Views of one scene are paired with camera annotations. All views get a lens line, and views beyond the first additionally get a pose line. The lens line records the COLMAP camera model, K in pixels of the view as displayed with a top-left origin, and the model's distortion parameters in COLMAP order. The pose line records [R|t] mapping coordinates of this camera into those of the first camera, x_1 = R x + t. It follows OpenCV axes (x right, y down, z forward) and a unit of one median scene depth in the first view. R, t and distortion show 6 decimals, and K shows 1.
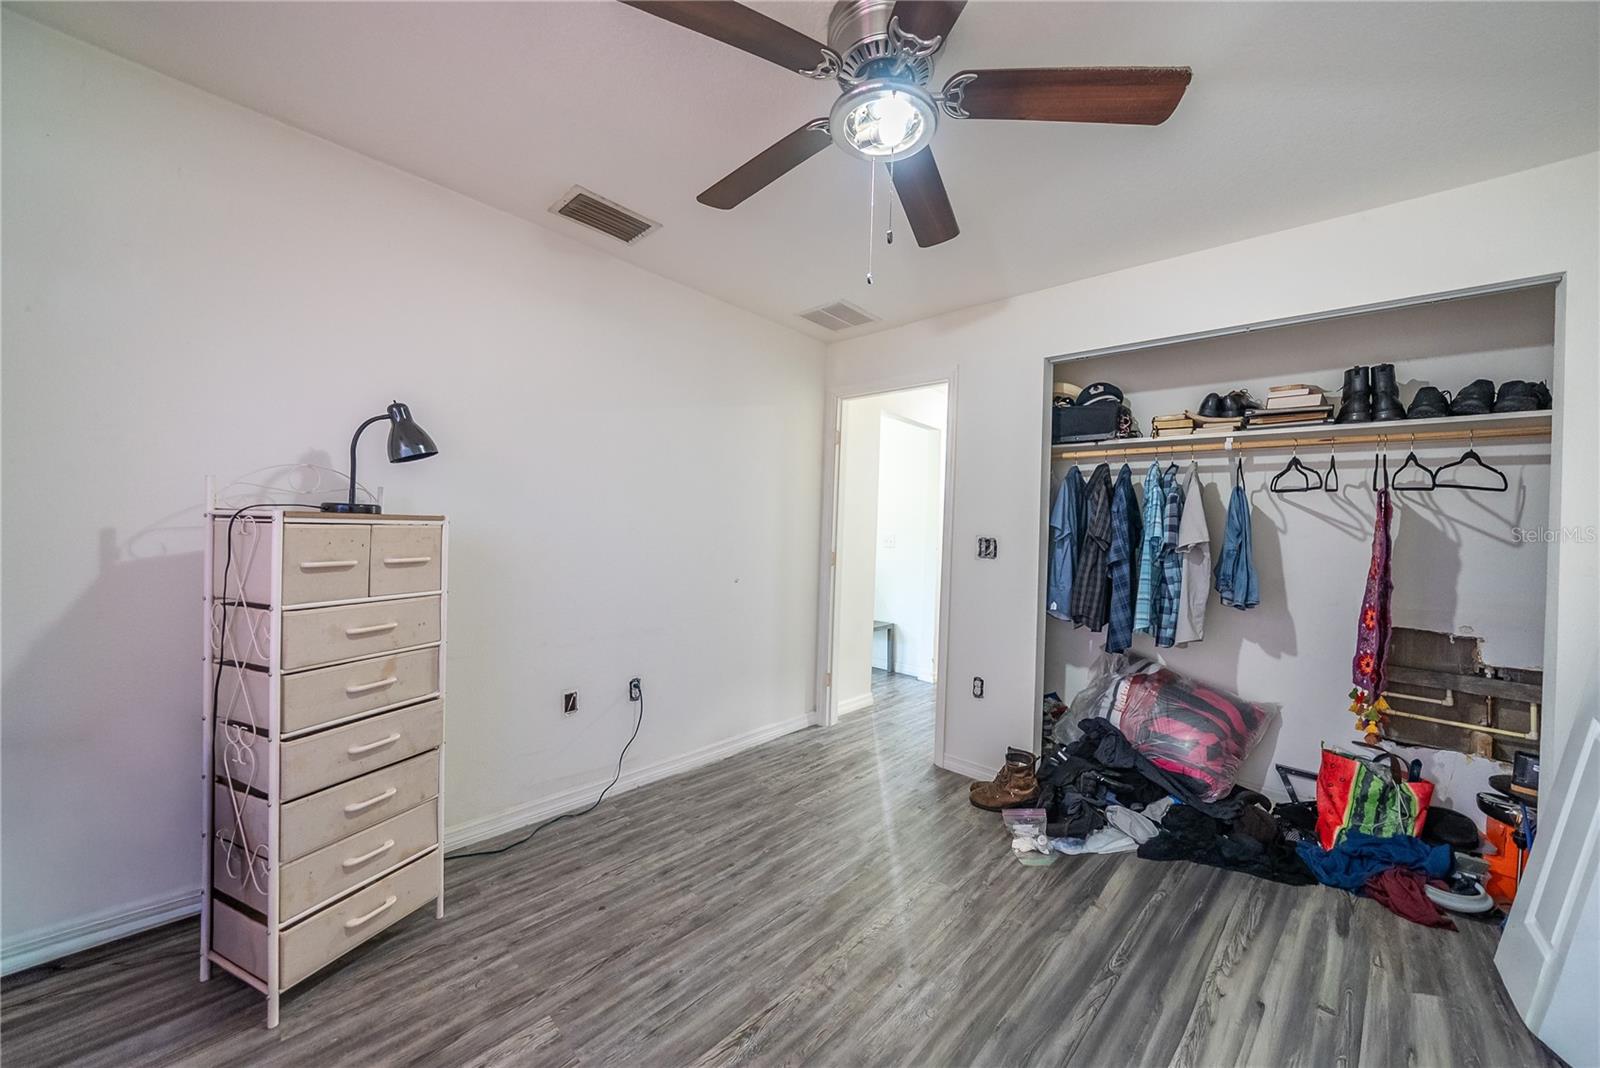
lens RADIAL K [[562.5, 0, 805.7], [0, 562.5, 526.7], [0, 0, 1]] dist [-0.022782, 0.000433]
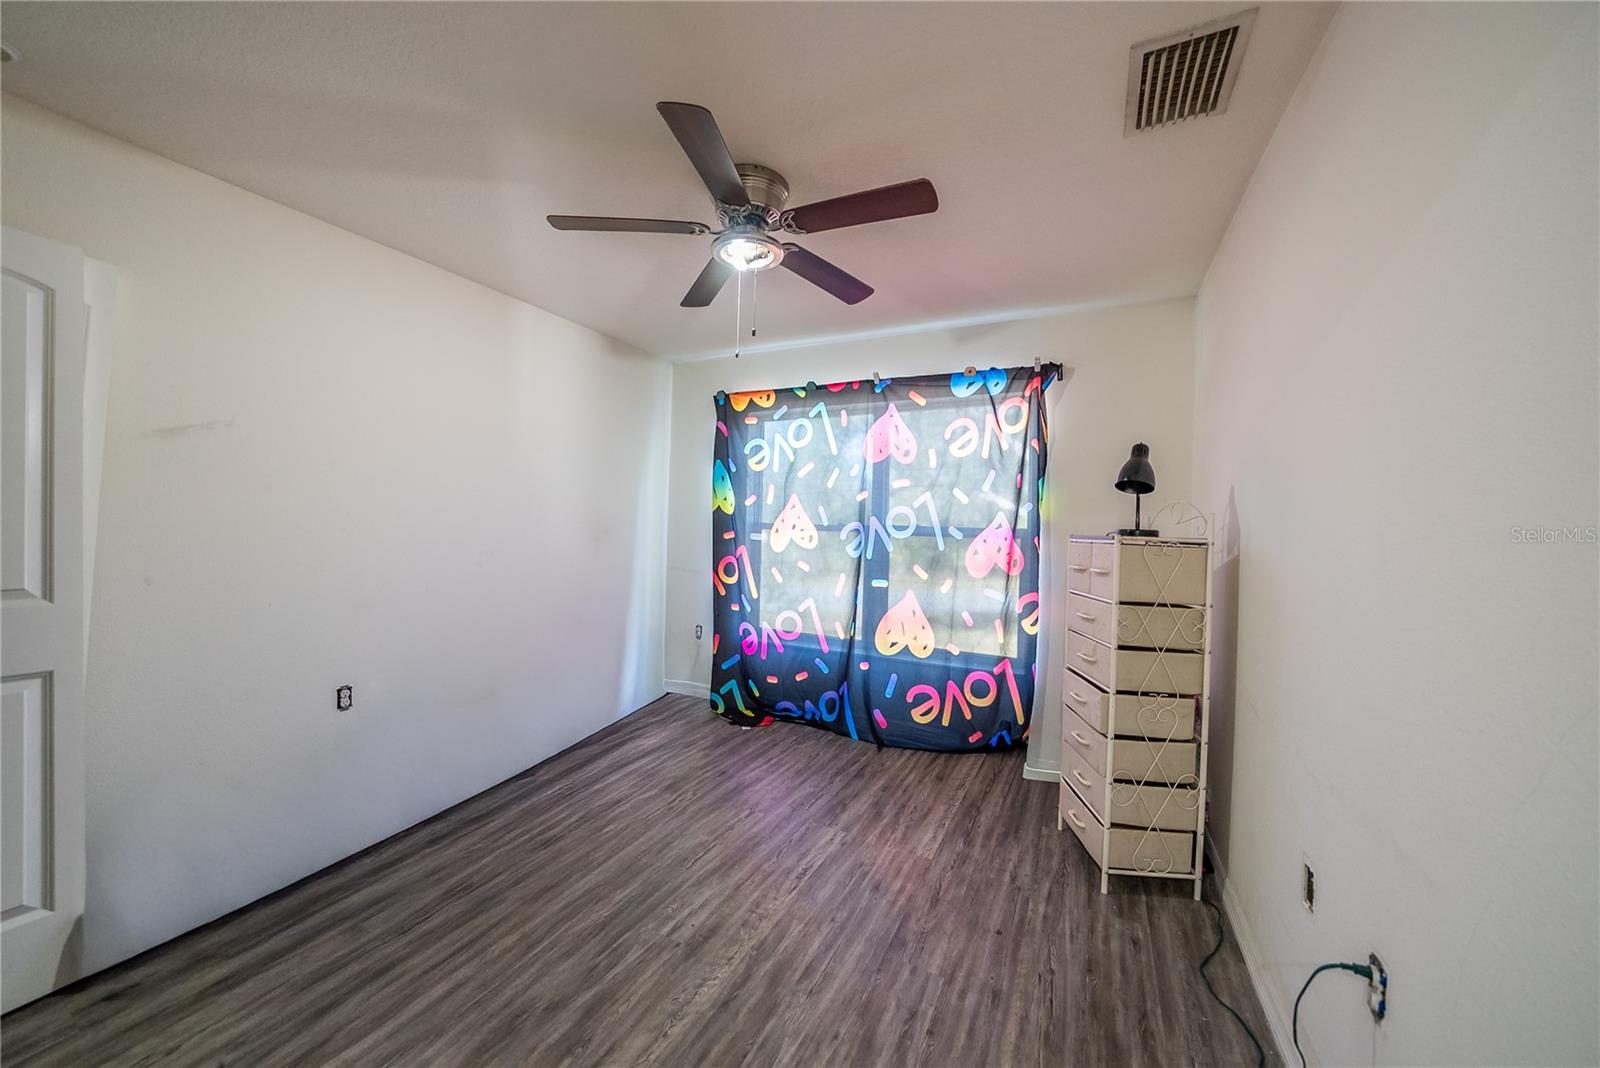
lens RADIAL K [[562.5, 0, 805.7], [0, 562.5, 526.7], [0, 0, 1]] dist [-0.022782, 0.000433]
pose [[-0.956838, -0.061184, -0.284110, 0.304453], [-0.062118, 0.998052, -0.005731, 0.007744], [0.283907, 0.012165, -0.958775, 2.032057]]
